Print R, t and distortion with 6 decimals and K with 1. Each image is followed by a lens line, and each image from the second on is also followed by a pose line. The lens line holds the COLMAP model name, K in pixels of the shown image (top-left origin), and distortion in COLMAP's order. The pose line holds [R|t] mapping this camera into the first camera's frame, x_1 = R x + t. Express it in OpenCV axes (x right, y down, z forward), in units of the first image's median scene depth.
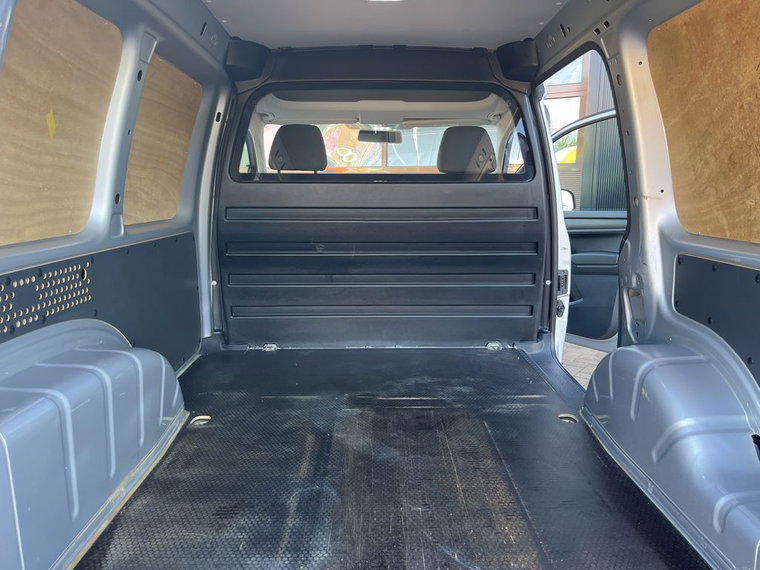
lens RADIAL K [[581.7, 0, 380.0], [0, 581.7, 285.0], [0, 0, 1]] dist [0.076112, -0.099736]
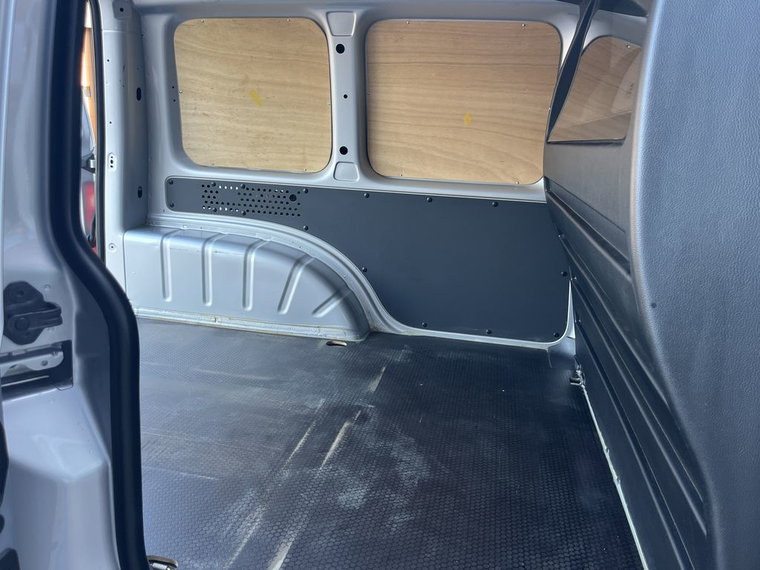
lens RADIAL K [[581.7, 0, 380.0], [0, 581.7, 285.0], [0, 0, 1]] dist [0.076112, -0.099736]
pose [[-0.218679, 0.233962, -0.947334, 0.676028], [-0.201457, 0.939091, 0.278430, -0.199373], [0.954775, 0.251734, -0.158226, 1.118478]]
